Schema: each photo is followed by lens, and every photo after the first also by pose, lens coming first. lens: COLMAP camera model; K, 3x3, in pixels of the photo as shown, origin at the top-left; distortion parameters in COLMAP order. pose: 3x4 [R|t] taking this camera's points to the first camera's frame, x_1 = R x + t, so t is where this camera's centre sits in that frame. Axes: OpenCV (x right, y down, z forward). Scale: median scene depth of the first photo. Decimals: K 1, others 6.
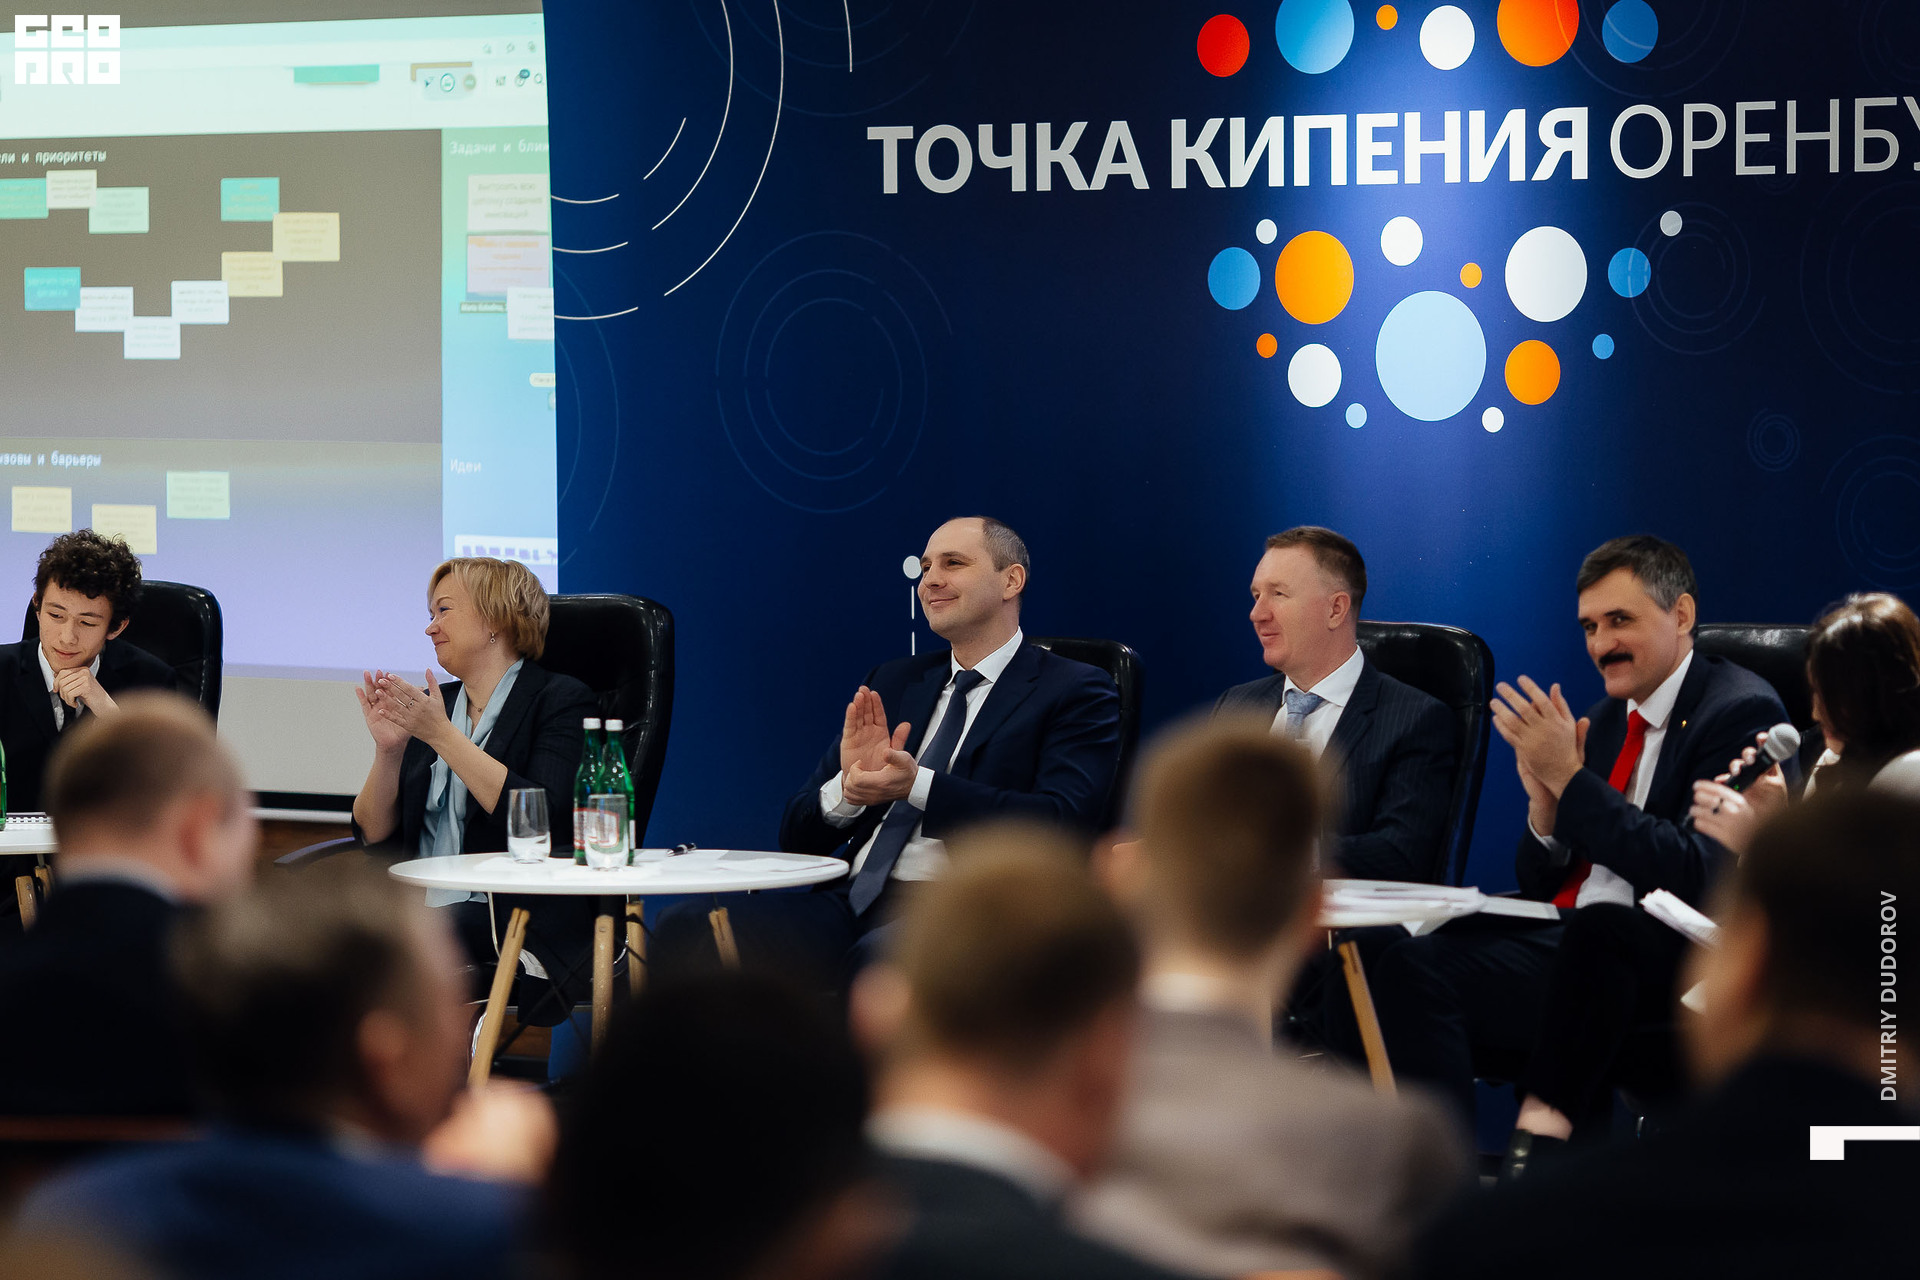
lens RADIAL K [[7119.1, 0, 960.0], [0, 7119.1, 640.0], [0, 0, 1]] dist [-0.169691, 0.855193]
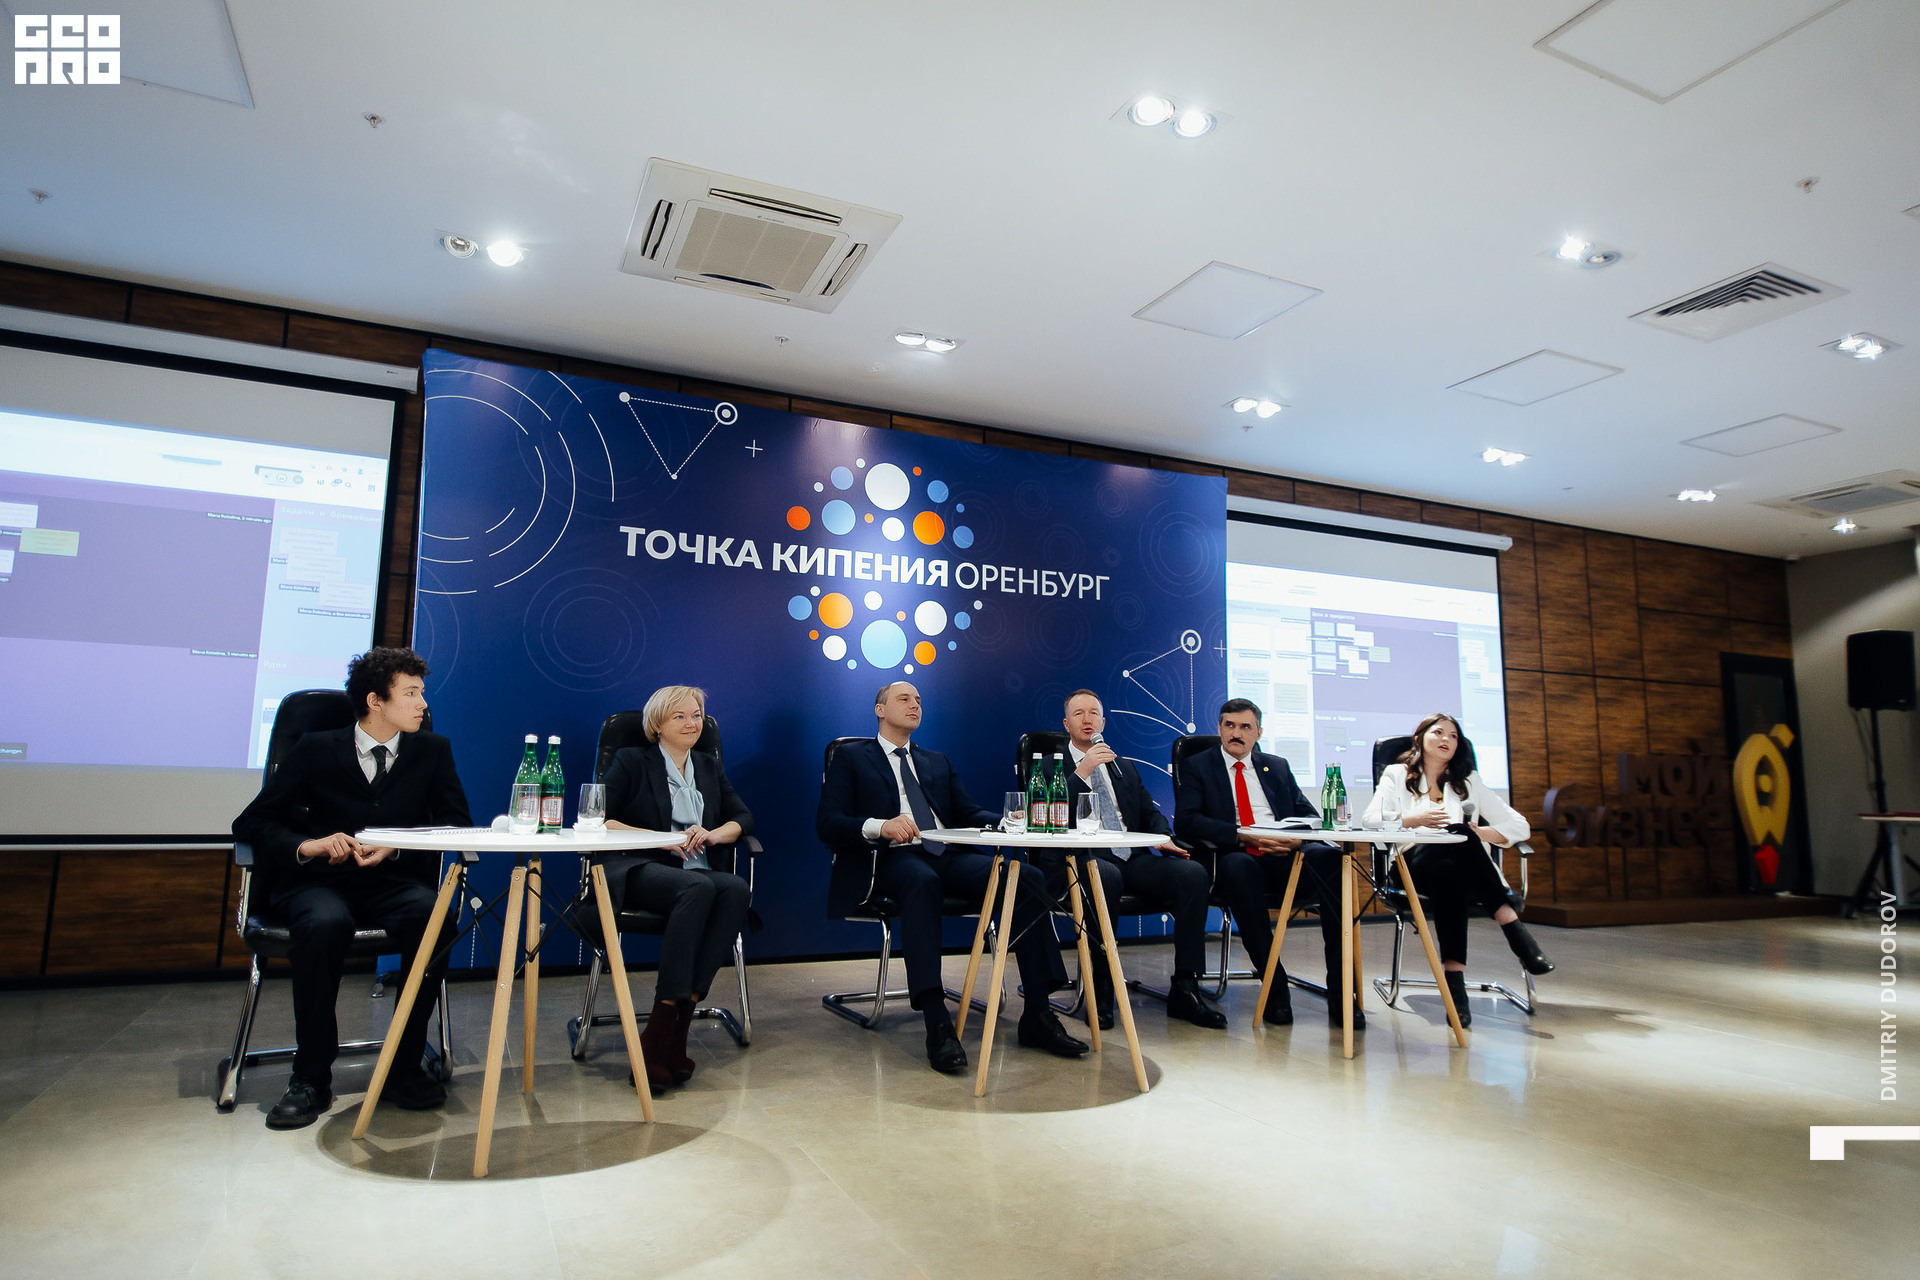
lens RADIAL K [[1088.6, 0, 960.0], [0, 1088.6, 640.0], [0, 0, 1]] dist [-0.002217, -0.000969]
pose [[0.490071, 0.127019, 0.862379, -0.272176], [0.019796, 0.987449, -0.156690, 0.023291], [-0.871458, 0.093861, 0.481406, 0.772024]]
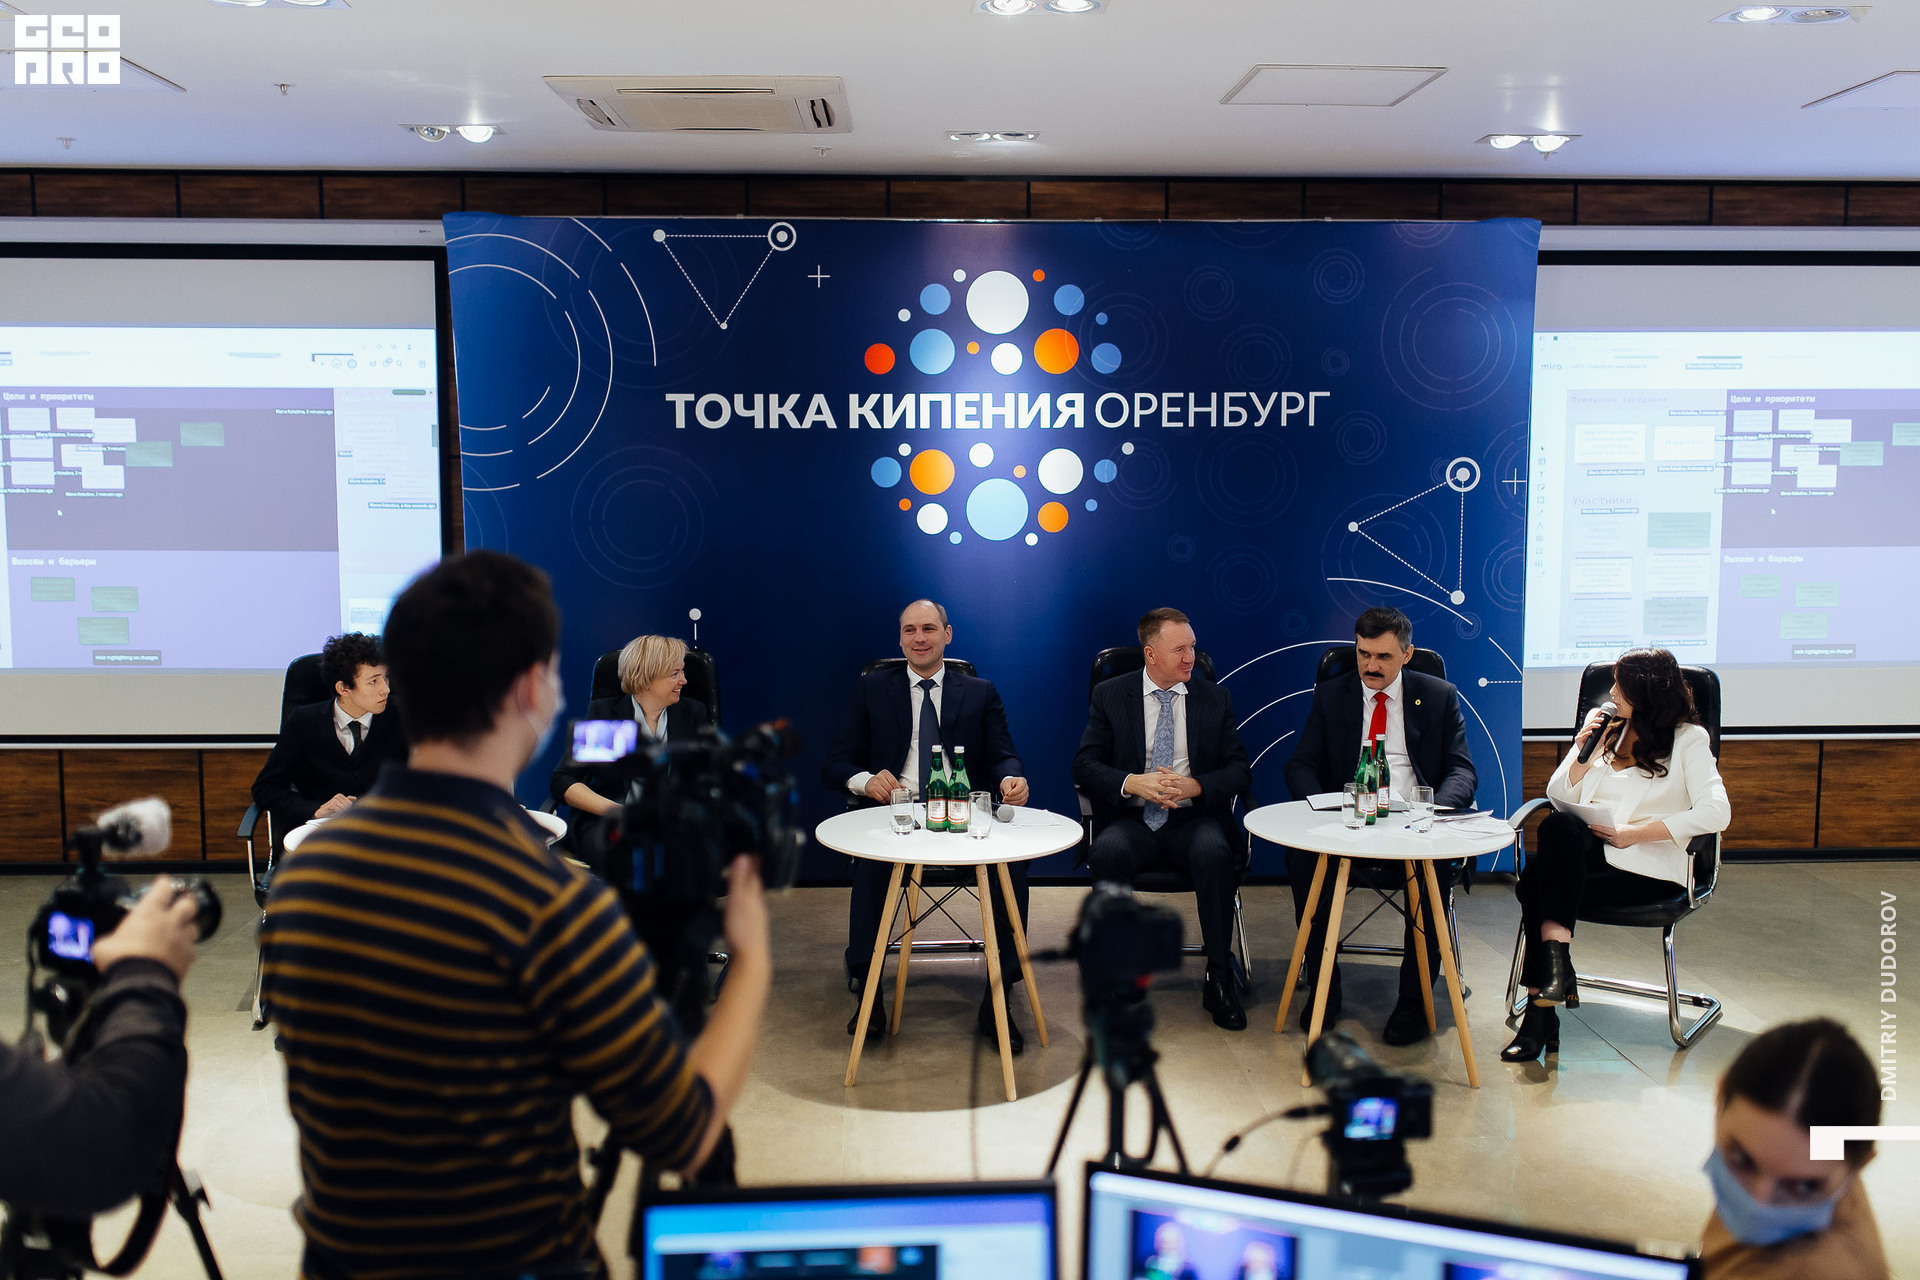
lens RADIAL K [[1828.8, 0, 960.0], [0, 1828.8, 640.0], [0, 0, 1]] dist [-0.013892, 0.004882]
pose [[0.788641, -0.061168, 0.611804, -0.277531], [0.022518, 0.997245, 0.070678, -0.039652], [-0.614442, -0.041963, 0.787845, 0.570673]]
